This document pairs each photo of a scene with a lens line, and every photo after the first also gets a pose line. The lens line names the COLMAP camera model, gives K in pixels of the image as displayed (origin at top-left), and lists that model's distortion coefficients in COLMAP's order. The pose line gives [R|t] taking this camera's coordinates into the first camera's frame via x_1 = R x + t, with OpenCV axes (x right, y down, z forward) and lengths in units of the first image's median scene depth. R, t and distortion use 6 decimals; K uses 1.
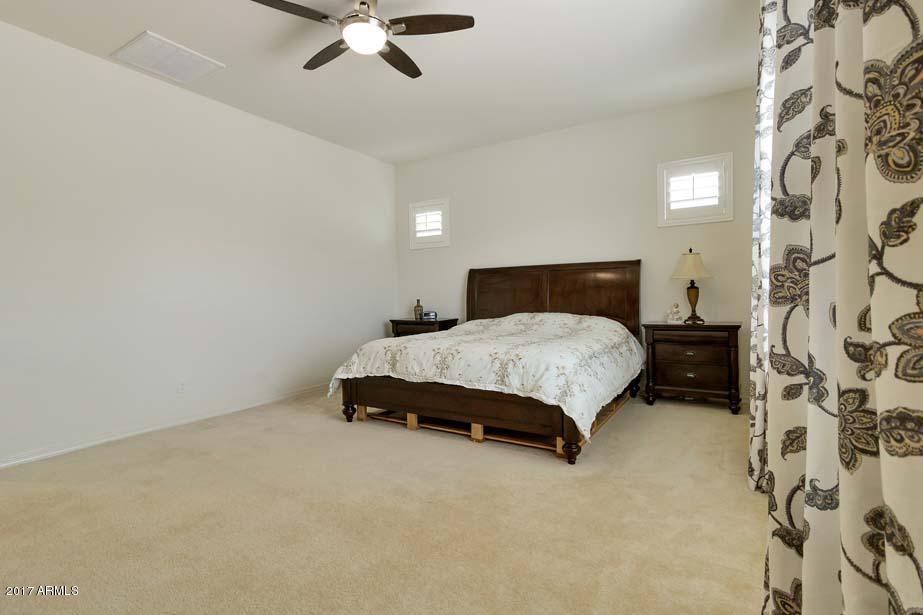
lens RADIAL K [[451.9, 0, 464.4], [0, 451.9, 306.5], [0, 0, 1]] dist [-0.002762, -0.000574]
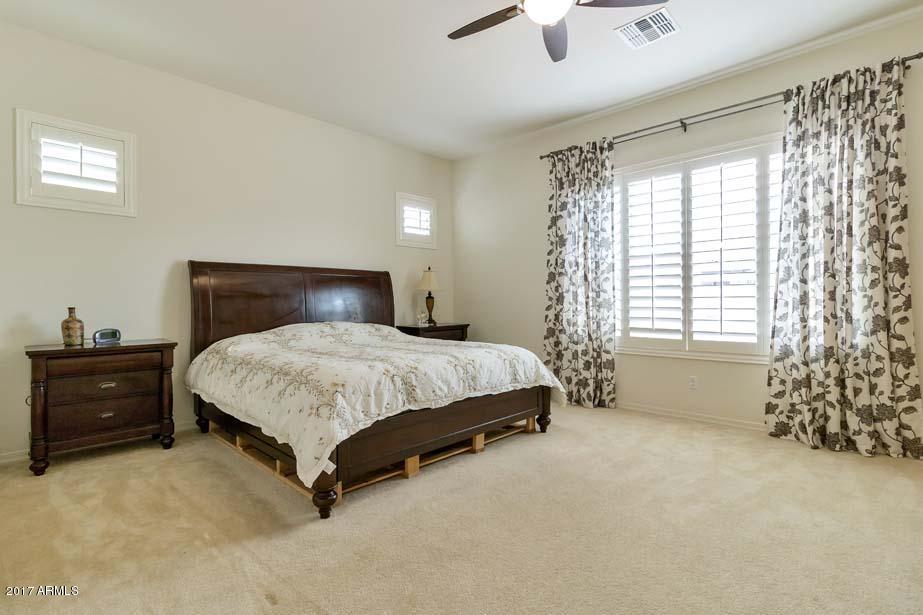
lens RADIAL K [[435.0, 0, 461.5], [0, 435.0, 307.5], [0, 0, 1]] dist [-0.000107, -0.000248]
pose [[0.214383, 0.004248, 0.976741, -0.648774], [0.025120, 0.999636, -0.009861, 0.000983], [-0.976427, 0.026650, 0.214198, 0.610581]]
